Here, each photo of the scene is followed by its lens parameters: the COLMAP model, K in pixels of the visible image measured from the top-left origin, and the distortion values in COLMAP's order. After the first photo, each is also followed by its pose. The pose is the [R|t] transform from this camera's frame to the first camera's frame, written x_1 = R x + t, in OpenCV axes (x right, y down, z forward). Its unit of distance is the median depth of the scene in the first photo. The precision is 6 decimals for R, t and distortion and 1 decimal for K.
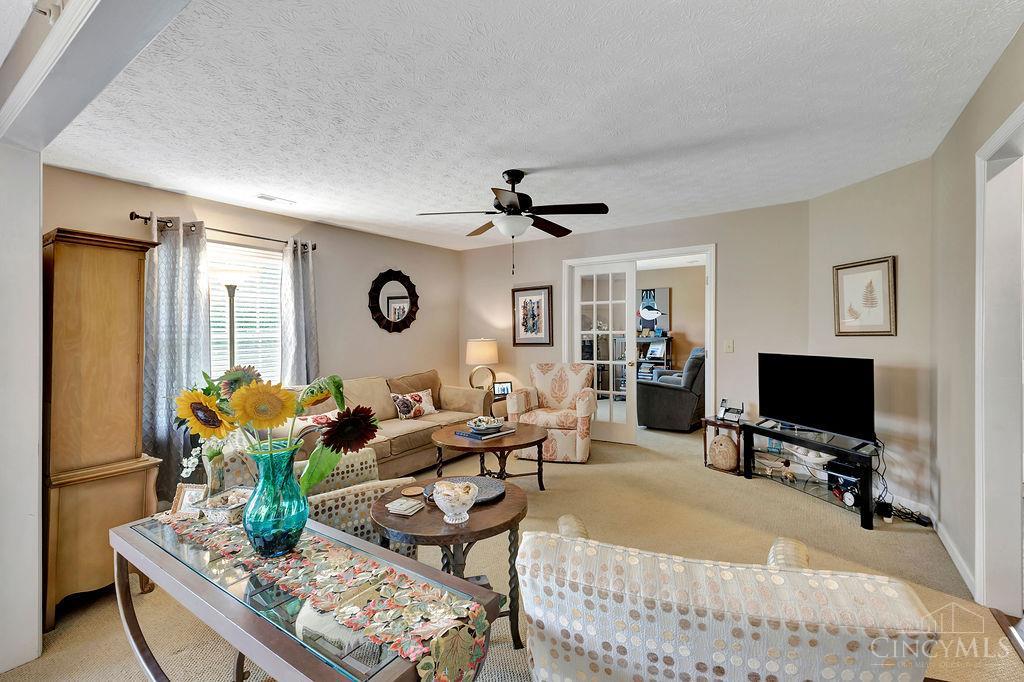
lens RADIAL K [[453.7, 0, 511.3], [0, 453.7, 335.7], [0, 0, 1]] dist [0.004408, -0.000099]
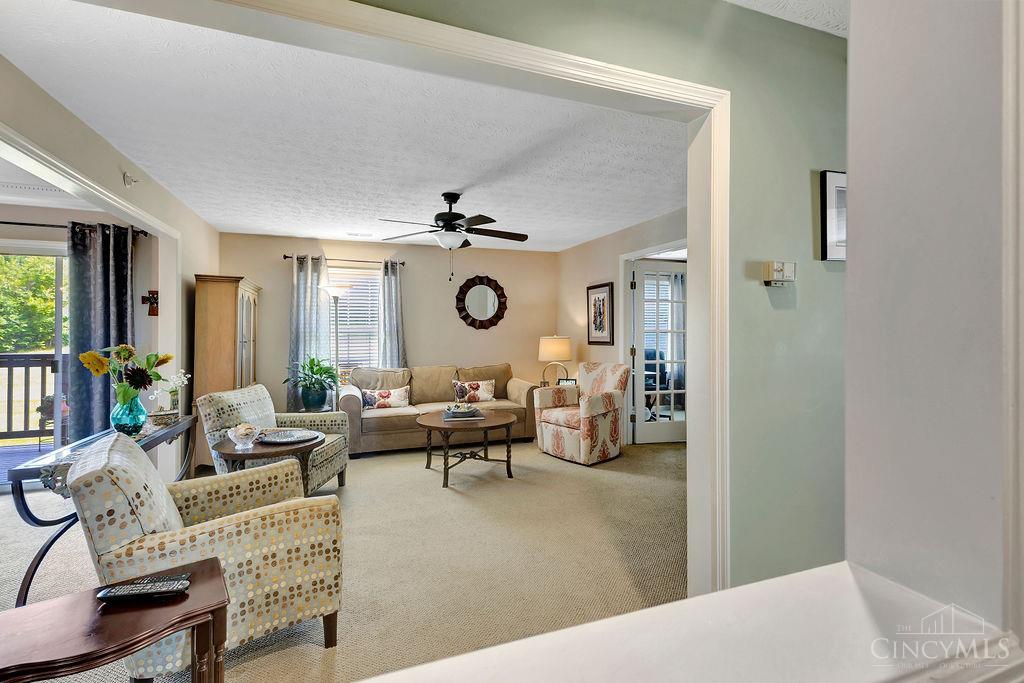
lens RADIAL K [[453.7, 0, 470.8], [0, 453.7, 325.1], [0, 0, 1]] dist [0.004408, -0.000099]
pose [[0.804843, 0.004835, -0.593468, 0.534604], [-0.014066, 0.999841, -0.010930, -0.006456], [0.593321, 0.017144, 0.804783, 0.063778]]
